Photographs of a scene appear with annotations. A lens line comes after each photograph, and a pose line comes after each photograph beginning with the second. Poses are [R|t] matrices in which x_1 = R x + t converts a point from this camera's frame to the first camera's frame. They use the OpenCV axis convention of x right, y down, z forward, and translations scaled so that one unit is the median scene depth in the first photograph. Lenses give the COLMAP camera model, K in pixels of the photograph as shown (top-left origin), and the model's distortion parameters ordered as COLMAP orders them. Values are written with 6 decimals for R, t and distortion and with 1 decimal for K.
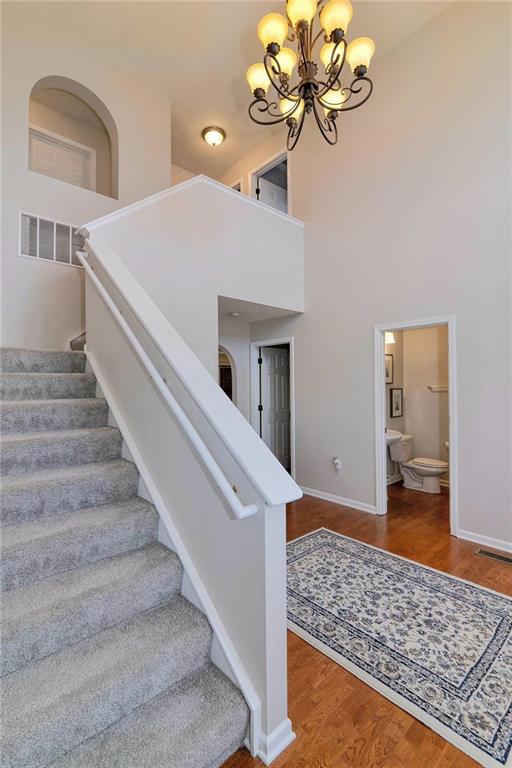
lens RADIAL K [[351.3, 0, 259.9], [0, 351.3, 381.8], [0, 0, 1]] dist [-0.027002, 0.000205]
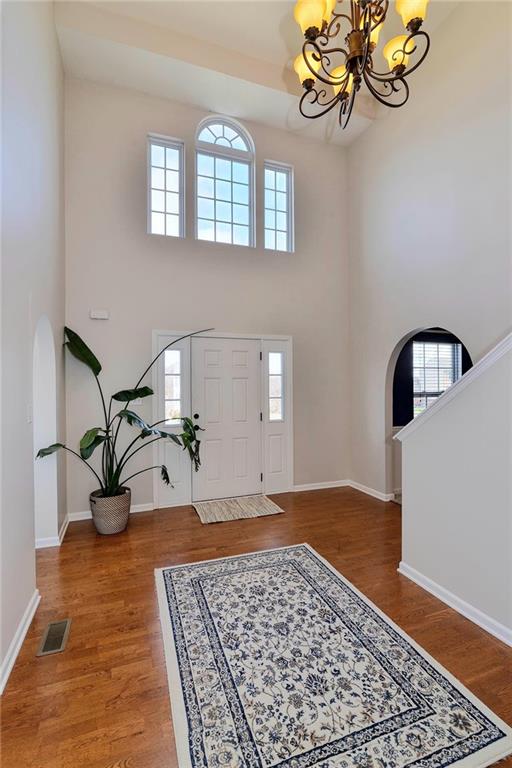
lens RADIAL K [[351.3, 0, 256.2], [0, 351.3, 385.1], [0, 0, 1]] dist [-0.027002, 0.000205]
pose [[-0.926133, 0.014147, 0.376932, 0.051174], [0.012417, 0.999898, -0.007020, 0.014587], [-0.376993, -0.001821, -0.926214, 1.794175]]
